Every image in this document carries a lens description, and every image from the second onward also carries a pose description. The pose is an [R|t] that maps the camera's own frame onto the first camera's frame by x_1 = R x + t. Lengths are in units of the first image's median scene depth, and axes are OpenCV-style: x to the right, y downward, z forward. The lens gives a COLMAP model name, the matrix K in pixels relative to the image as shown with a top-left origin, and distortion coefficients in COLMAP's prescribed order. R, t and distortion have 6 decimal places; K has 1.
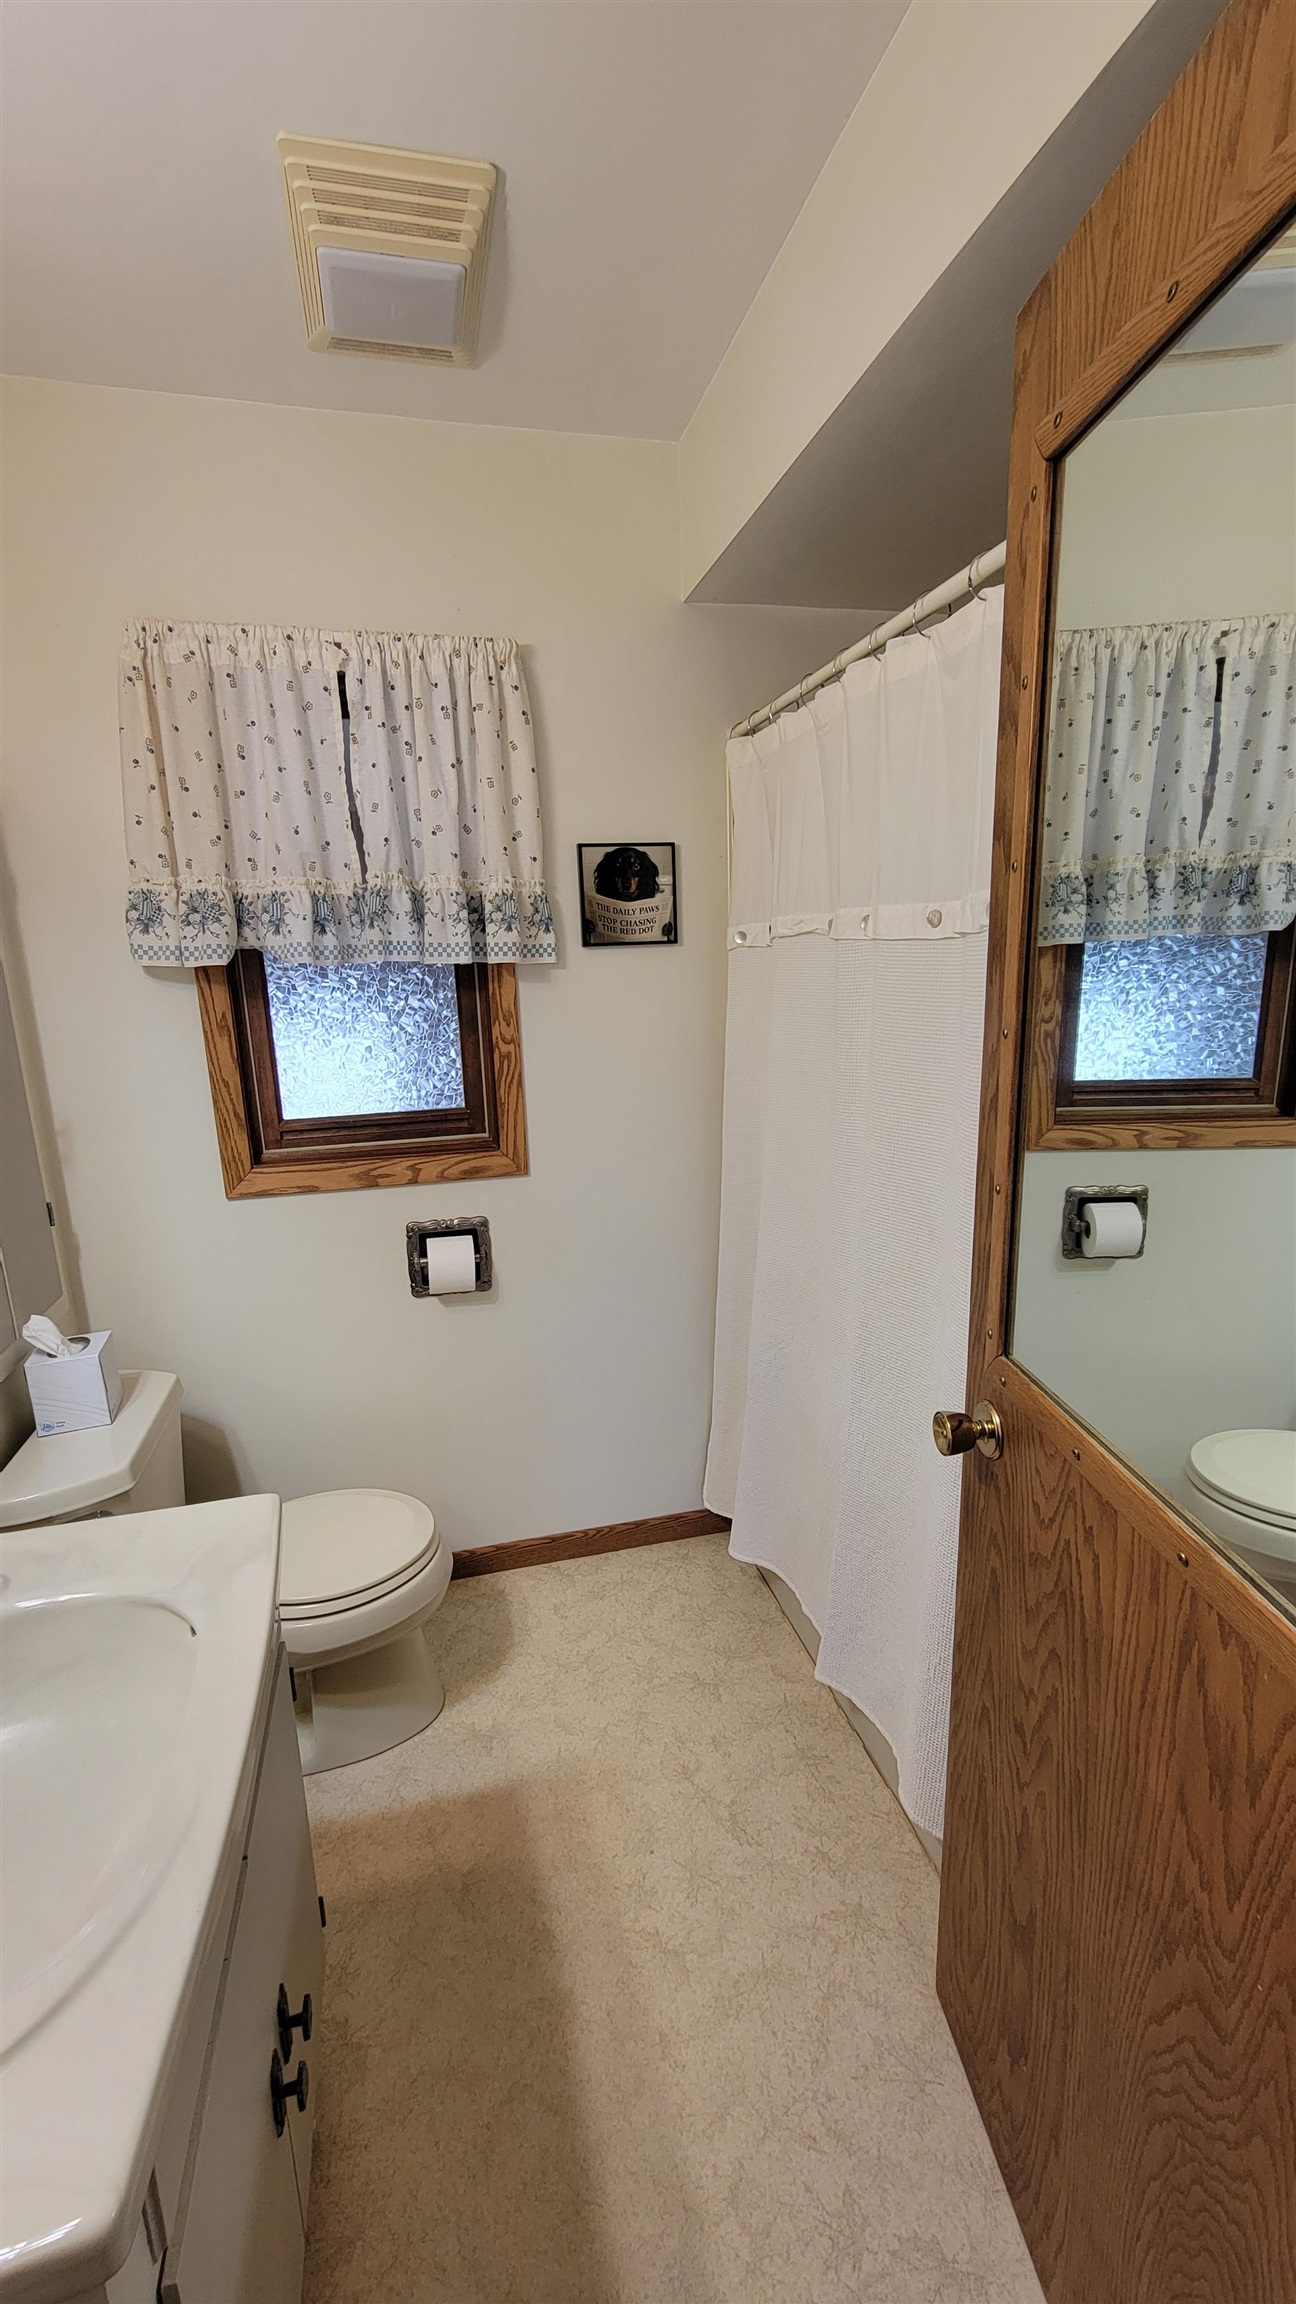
lens RADIAL K [[940.9, 0, 650.8], [0, 940.9, 1158.7], [0, 0, 1]] dist [-0.001943, 0.000124]
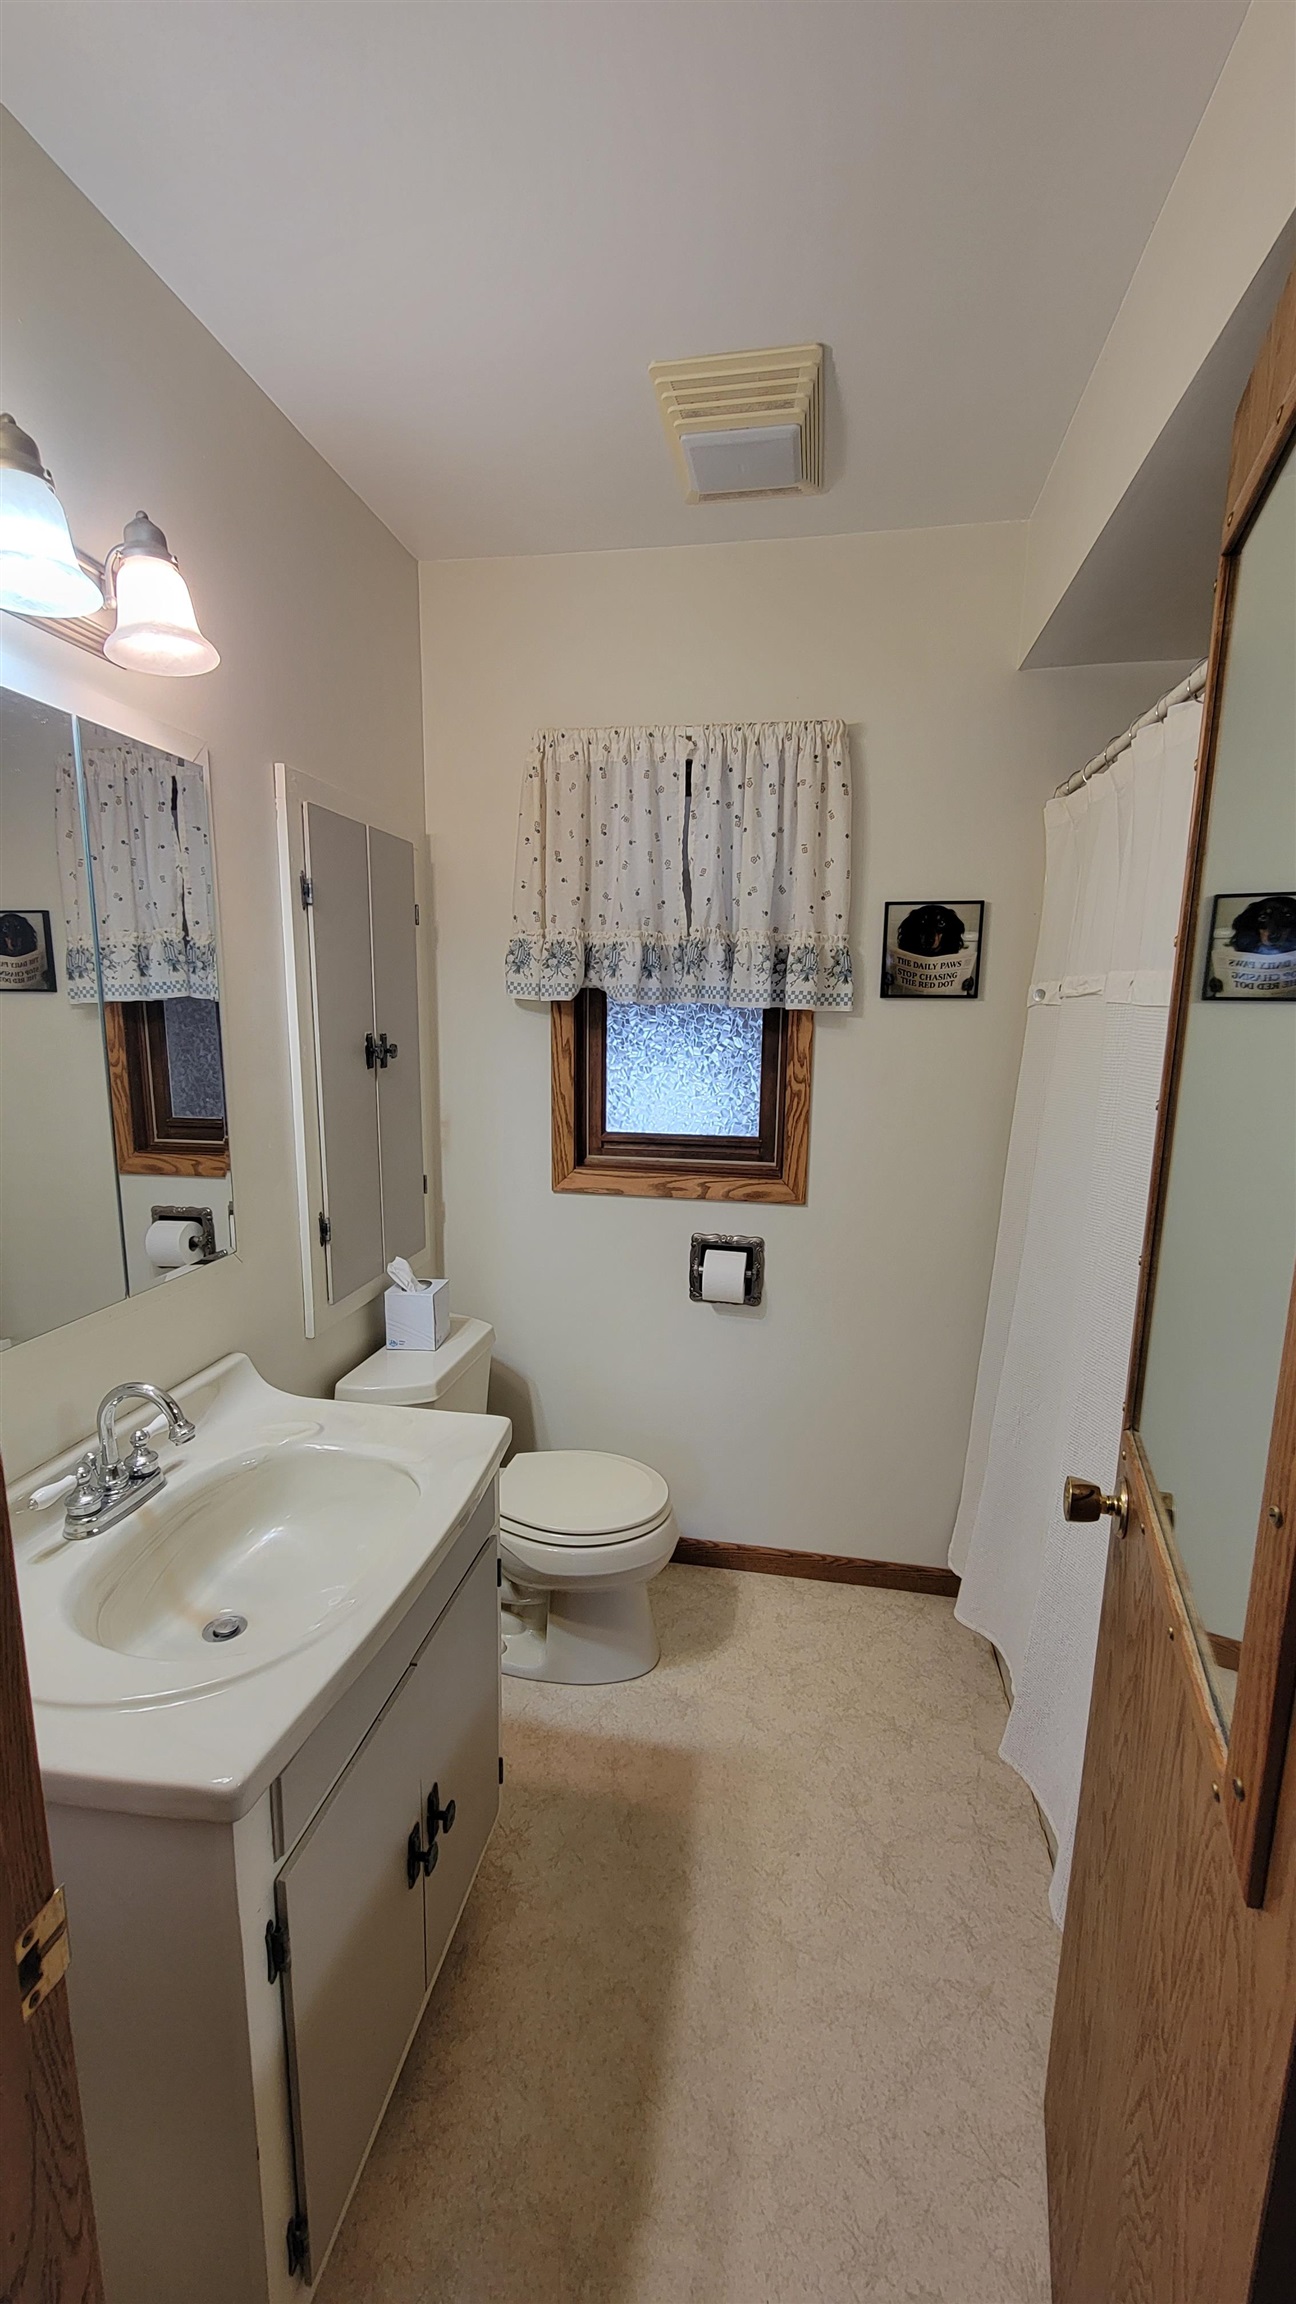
lens RADIAL K [[939.3, 0, 648.0], [0, 939.3, 1152.0], [0, 0, 1]] dist [-0.000313, -0.000950]
pose [[0.909291, 0.108125, -0.401869, 0.148748], [-0.127678, 0.991569, -0.022104, 0.003924], [0.396091, 0.071409, 0.915430, -0.065092]]
